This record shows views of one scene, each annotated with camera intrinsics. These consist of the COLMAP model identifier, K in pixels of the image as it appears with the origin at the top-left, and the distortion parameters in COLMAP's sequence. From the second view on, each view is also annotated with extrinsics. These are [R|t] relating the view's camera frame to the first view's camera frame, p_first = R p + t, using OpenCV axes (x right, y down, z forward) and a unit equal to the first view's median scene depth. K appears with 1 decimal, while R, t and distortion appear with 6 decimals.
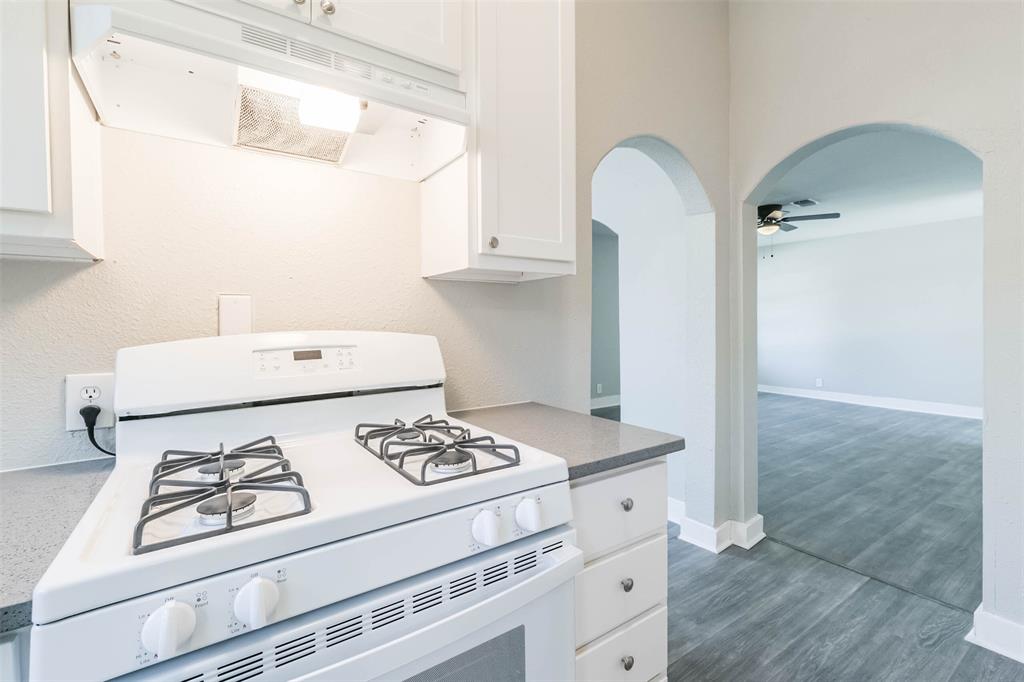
lens RADIAL K [[455.2, 0, 514.2], [0, 455.2, 329.1], [0, 0, 1]] dist [-0.000745, -0.000156]
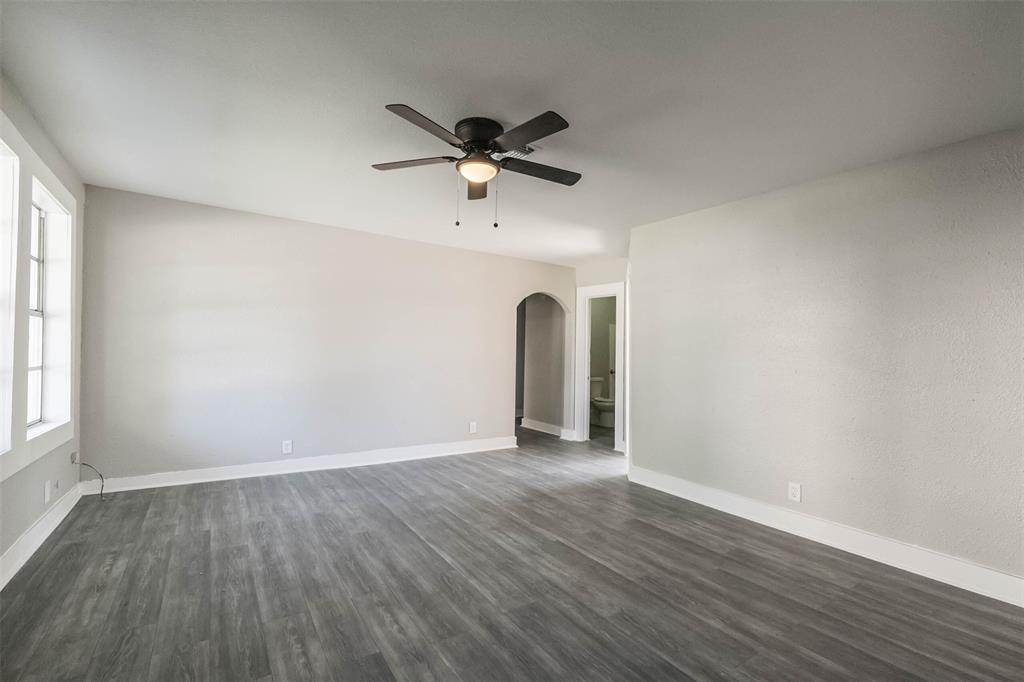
lens RADIAL K [[450.2, 0, 508.5], [0, 450.2, 330.6], [0, 0, 1]] dist [-0.000871, -0.000383]
pose [[-0.000486, 0.065360, 0.997862, 0.315211], [-0.015571, 0.997740, -0.065360, -0.032453], [-0.999879, -0.015569, 0.000533, 4.713488]]
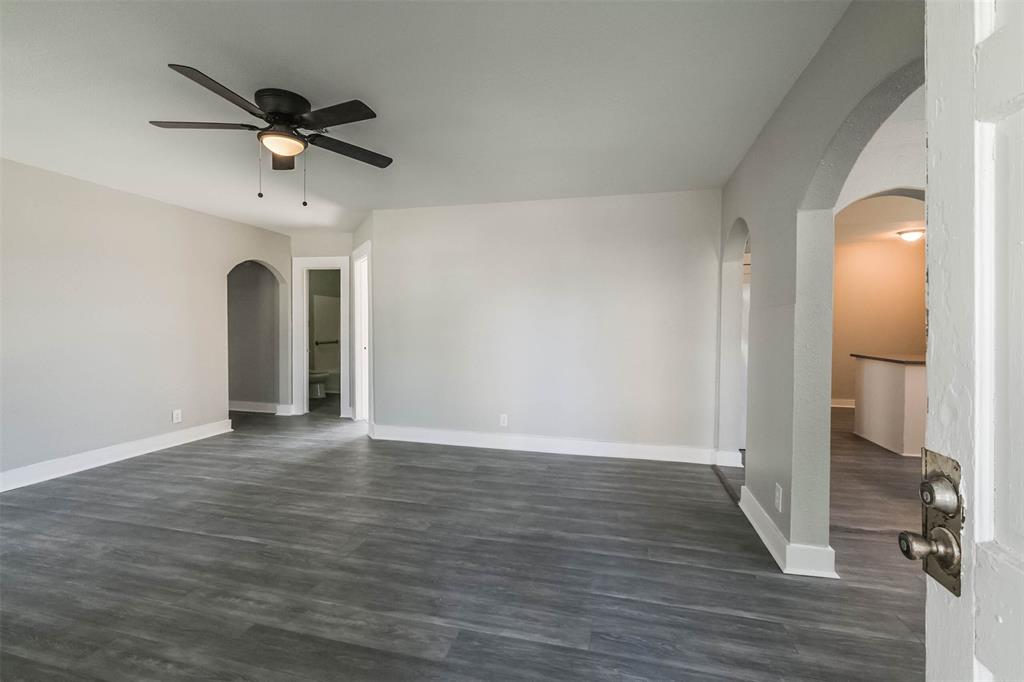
lens RADIAL K [[448.1, 0, 512.0], [0, 448.1, 341.0], [0, 0, 1]] dist [-0.003391, 0.000212]
pose [[-0.665669, -0.009740, 0.746184, 0.141778], [0.013937, 0.999578, 0.025481, -0.050184], [-0.746117, 0.027362, -0.665252, 5.572752]]
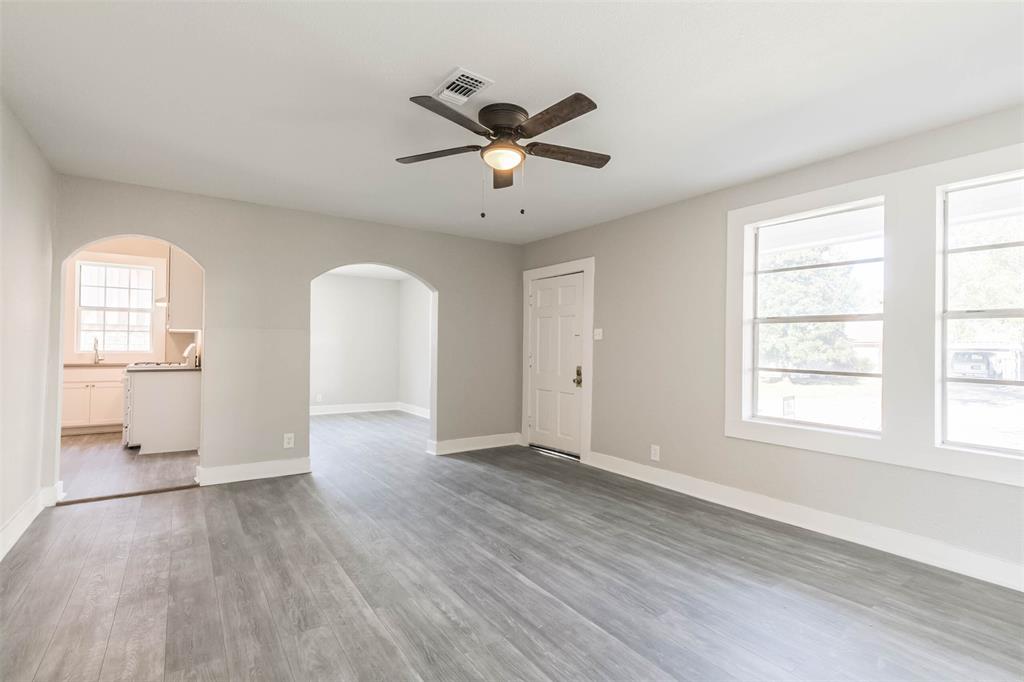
lens RADIAL K [[488.0, 0, 508.6], [0, 488.0, 329.8], [0, 0, 1]] dist [0.002911, 0.000495]
pose [[0.005795, -0.024781, -0.999676, 5.353495], [-0.021105, 0.999467, -0.024898, -0.081910], [0.999760, 0.021243, 0.005269, 4.929227]]
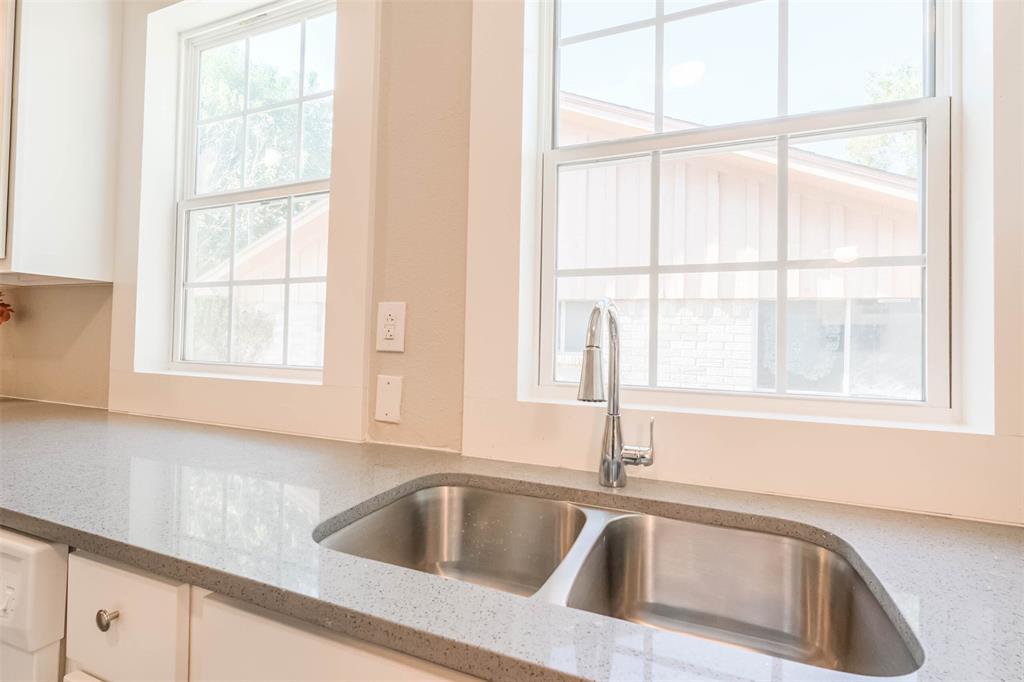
lens RADIAL K [[487.7, 0, 513.8], [0, 487.7, 324.1], [0, 0, 1]] dist [0.009360, -0.000111]
pose [[-0.835038, -0.012213, -0.550057, -0.481459], [-0.017413, 0.999839, 0.004235, -0.000357], [0.549917, 0.013115, -0.835116, 0.188434]]
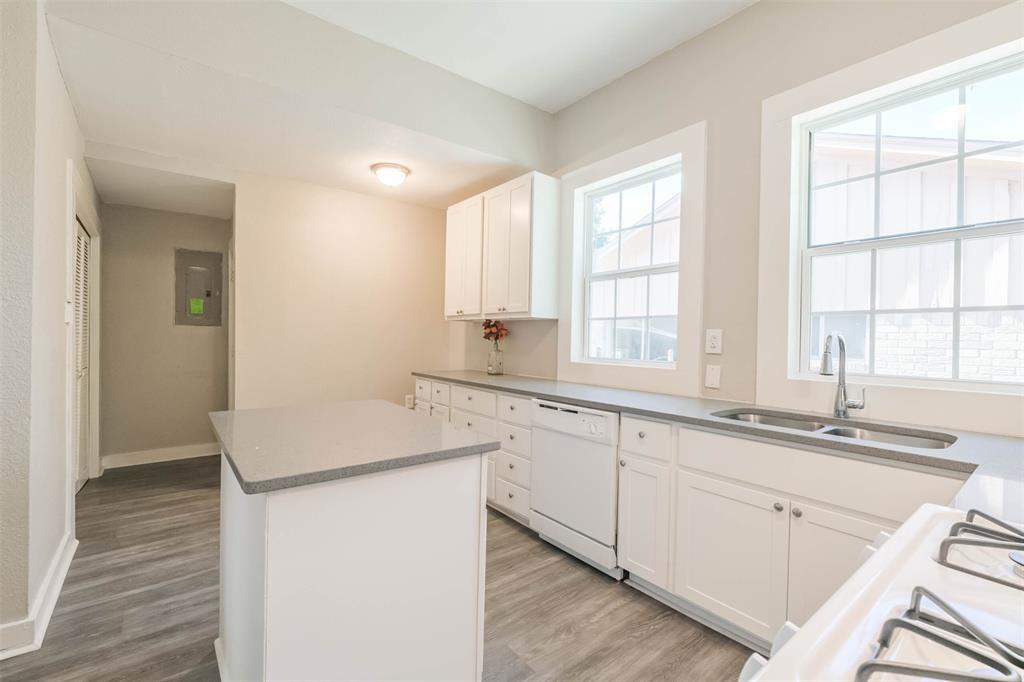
lens RADIAL K [[448.6, 0, 513.5], [0, 448.6, 337.4], [0, 0, 1]] dist [0.000730, -0.000338]
pose [[-0.997410, 0.000381, -0.071930, 0.316106], [-0.001456, 0.999674, 0.025495, -0.063859], [0.071916, 0.025534, -0.997084, 1.247777]]
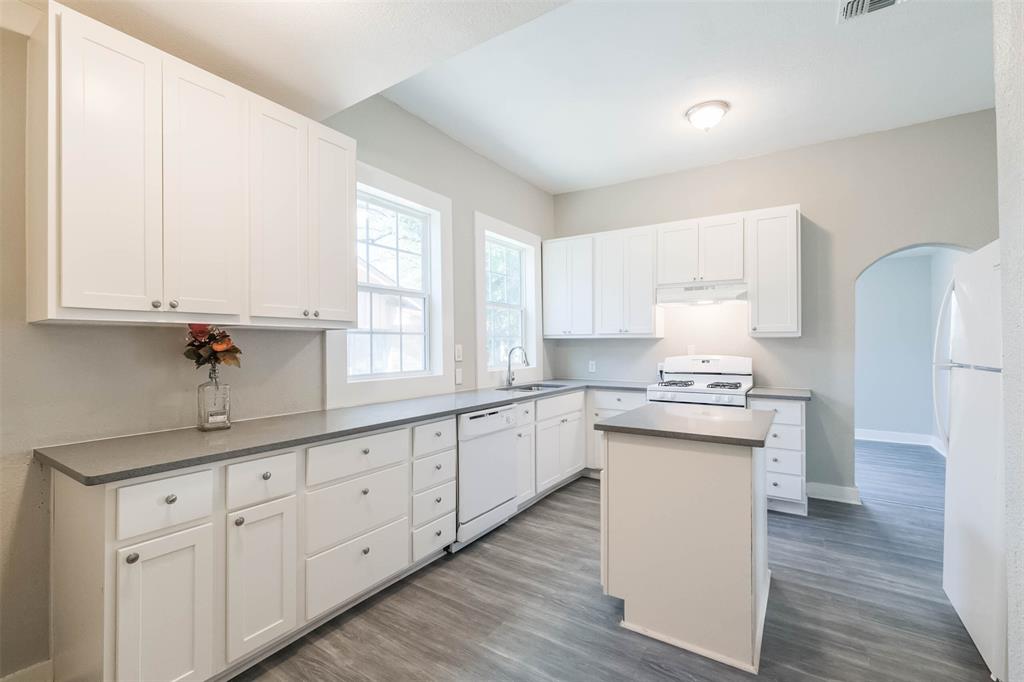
lens RADIAL K [[448.1, 0, 512.0], [0, 448.1, 341.0], [0, 0, 1]] dist [-0.003391, 0.000212]
pose [[0.388010, 0.001186, -0.921654, 2.501017], [-0.019340, 0.999789, -0.006855, -0.059708], [0.921452, 0.020485, 0.387952, -2.021512]]
